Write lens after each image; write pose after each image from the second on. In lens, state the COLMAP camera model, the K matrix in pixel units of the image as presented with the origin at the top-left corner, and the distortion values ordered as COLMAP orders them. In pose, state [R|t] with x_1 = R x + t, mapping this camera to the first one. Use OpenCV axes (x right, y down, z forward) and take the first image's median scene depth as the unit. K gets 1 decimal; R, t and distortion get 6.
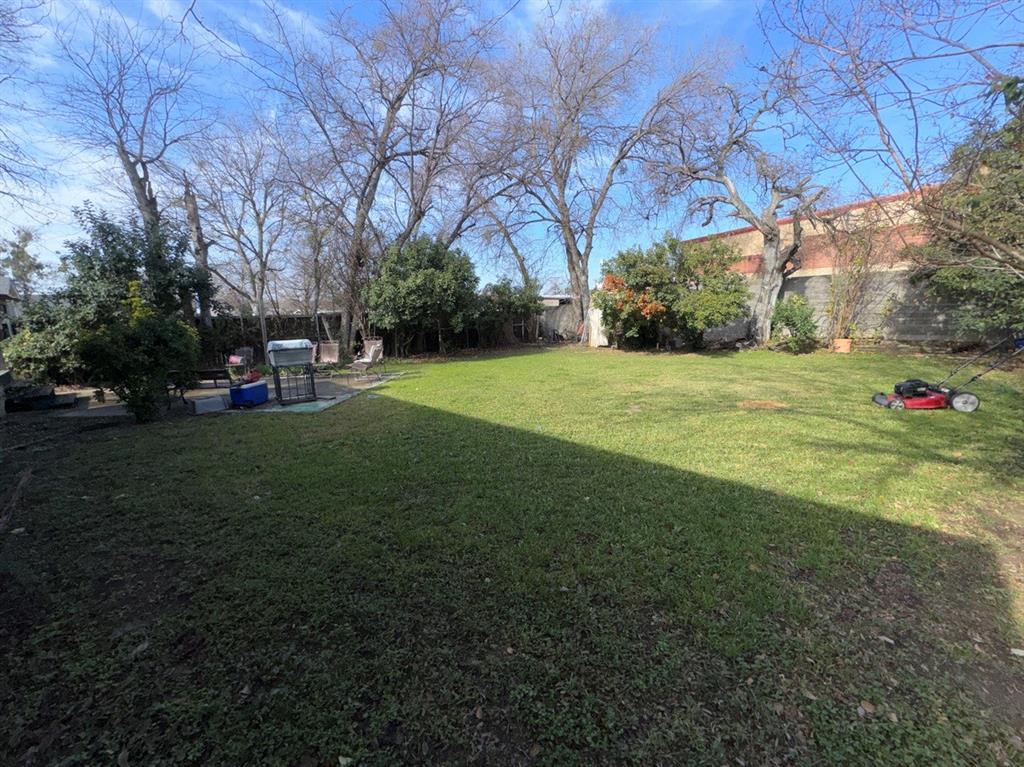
lens RADIAL K [[409.1, 0, 511.4], [0, 409.1, 382.1], [0, 0, 1]] dist [-0.001309, 0.000103]
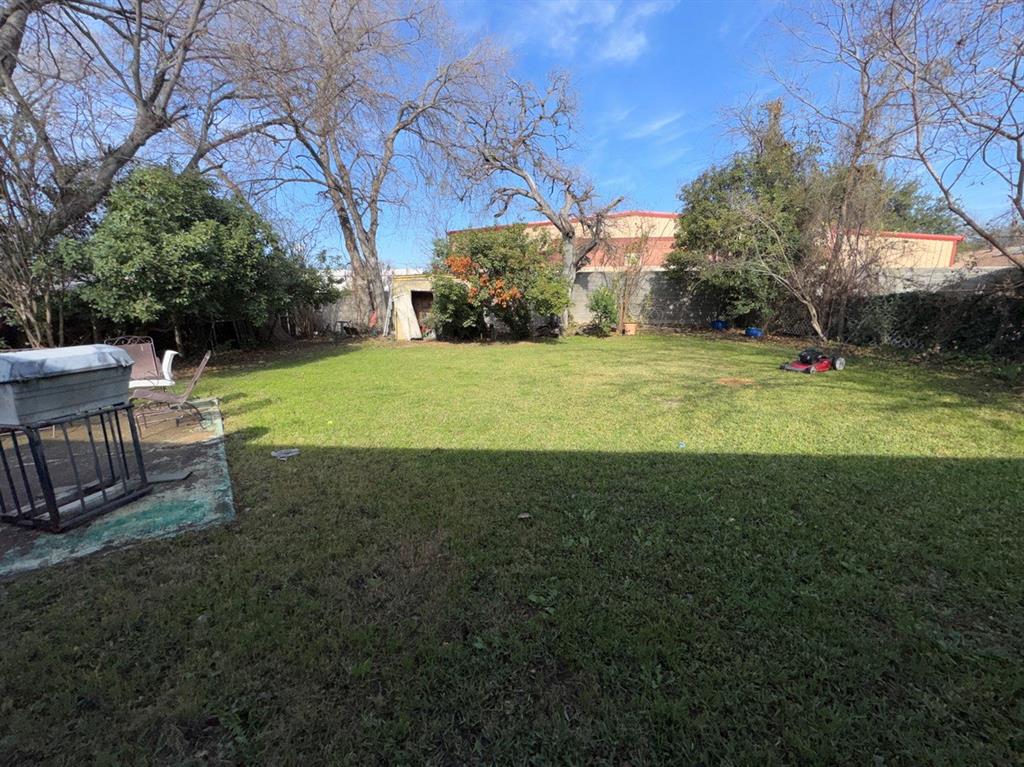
lens RADIAL K [[409.1, 0, 511.4], [0, 409.1, 382.1], [0, 0, 1]] dist [-0.001309, 0.000103]
pose [[0.767471, -0.109697, 0.631629, -0.223765], [0.098671, 0.993724, 0.052692, -0.025412], [-0.633445, 0.021884, 0.773478, 0.223953]]
